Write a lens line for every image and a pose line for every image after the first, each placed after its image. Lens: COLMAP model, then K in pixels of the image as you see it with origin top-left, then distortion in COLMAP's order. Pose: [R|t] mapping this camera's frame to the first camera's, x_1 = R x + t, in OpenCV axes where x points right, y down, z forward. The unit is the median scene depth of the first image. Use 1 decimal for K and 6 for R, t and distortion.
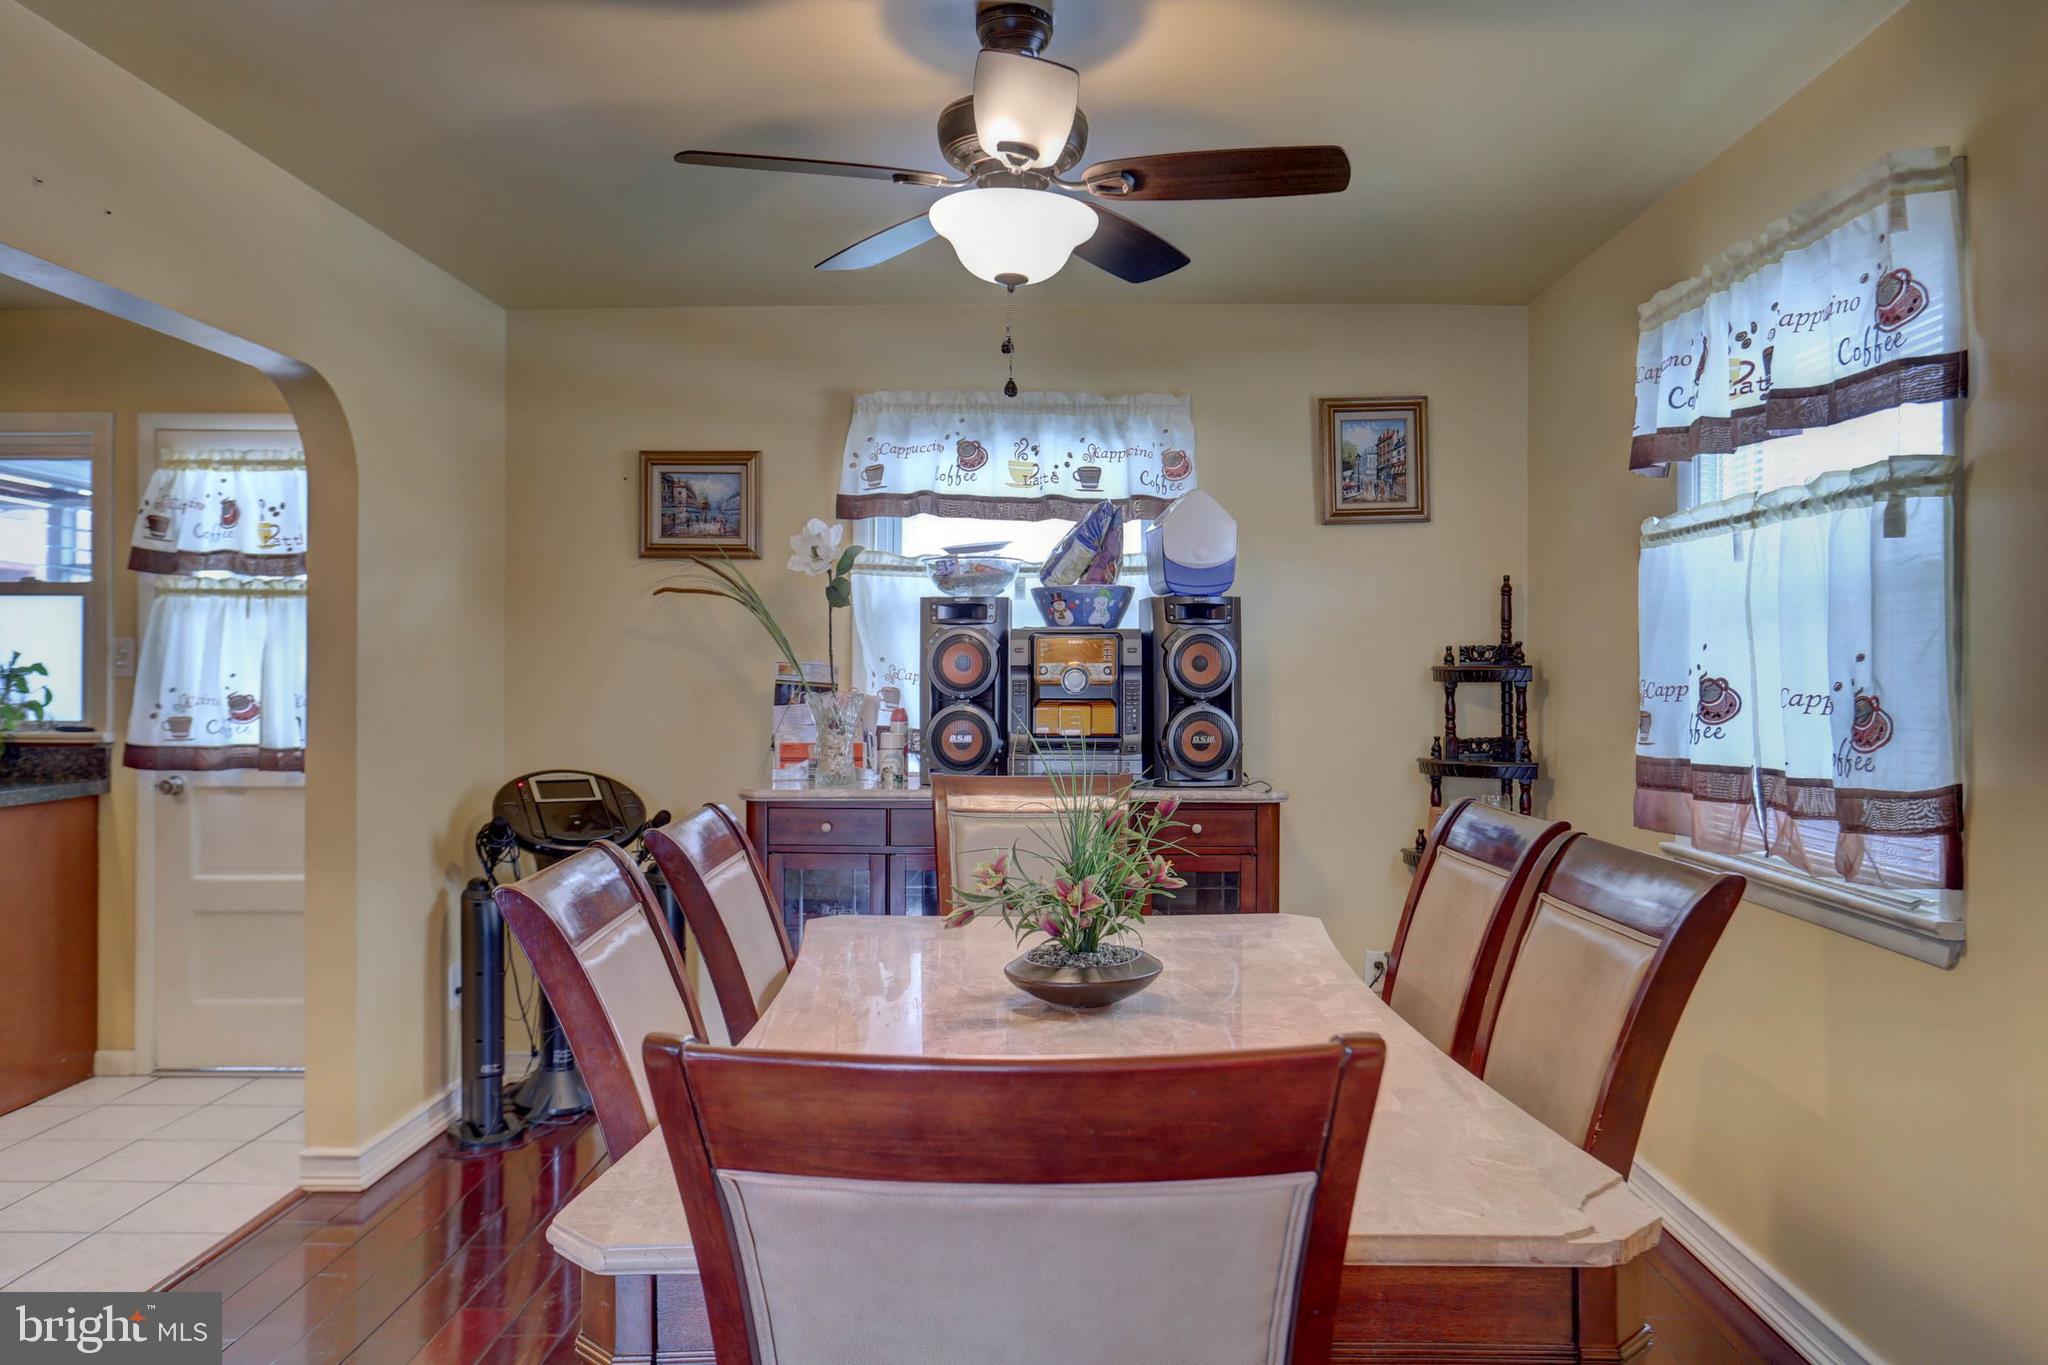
lens RADIAL K [[1539.7, 0, 1024.0], [0, 1539.7, 682.5], [0, 0, 1]] dist [-0.054339, 0.100888]
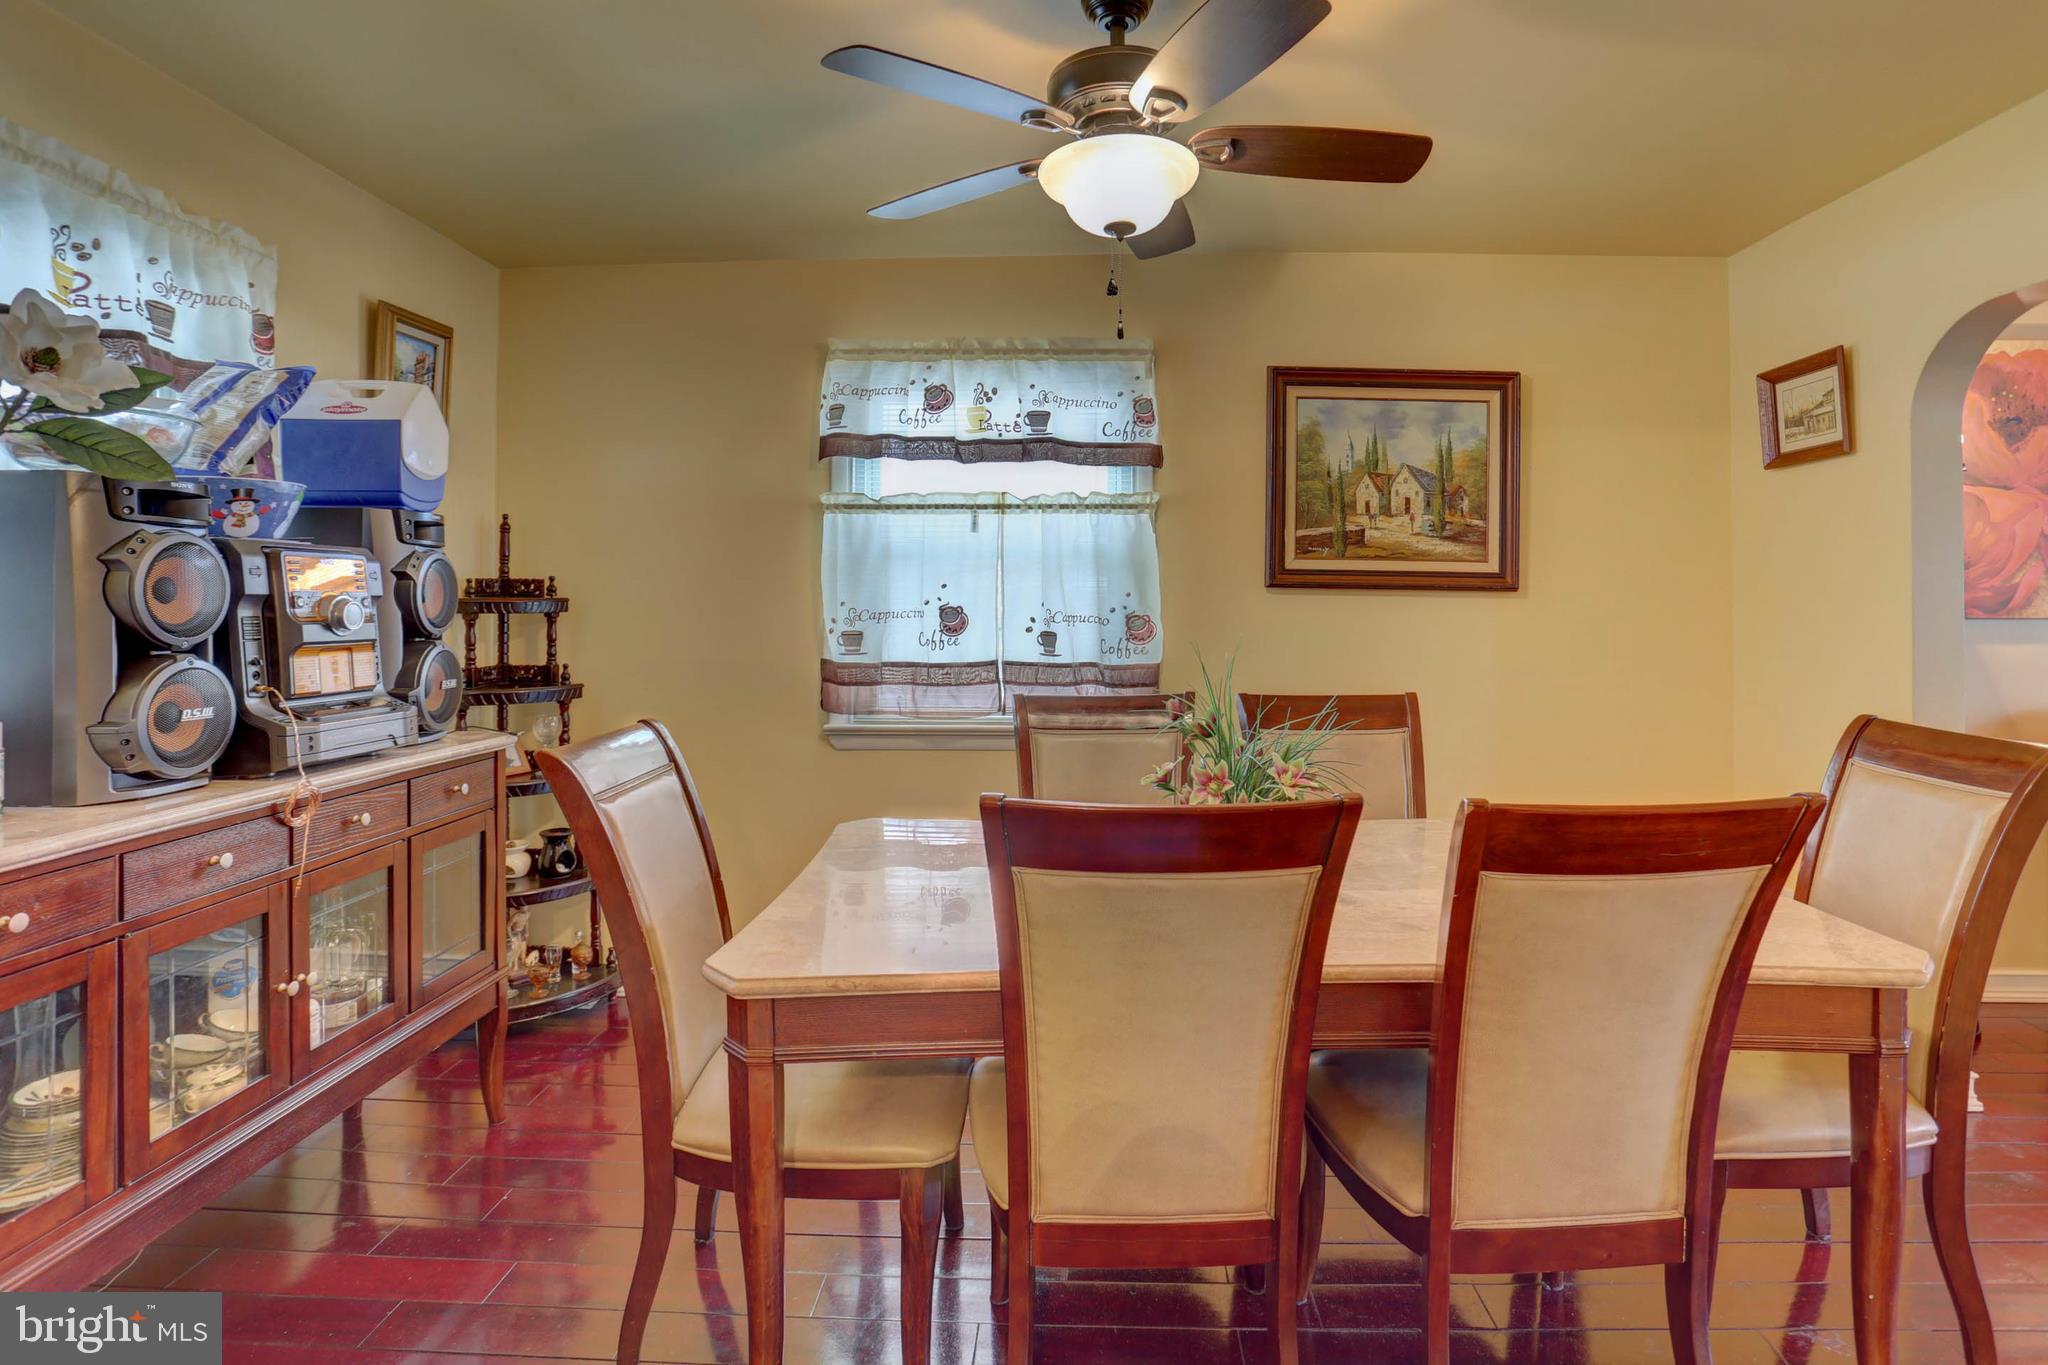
lens RADIAL K [[1072.1, 0, 1111.4], [0, 1072.1, 585.6], [0, 0, 1]] dist [-0.065003, 0.054978]
pose [[-0.027170, 0.014799, 0.999521, -0.454950], [0.008658, 0.999856, -0.014569, -0.004940], [-0.999593, 0.008258, -0.027294, 0.621267]]
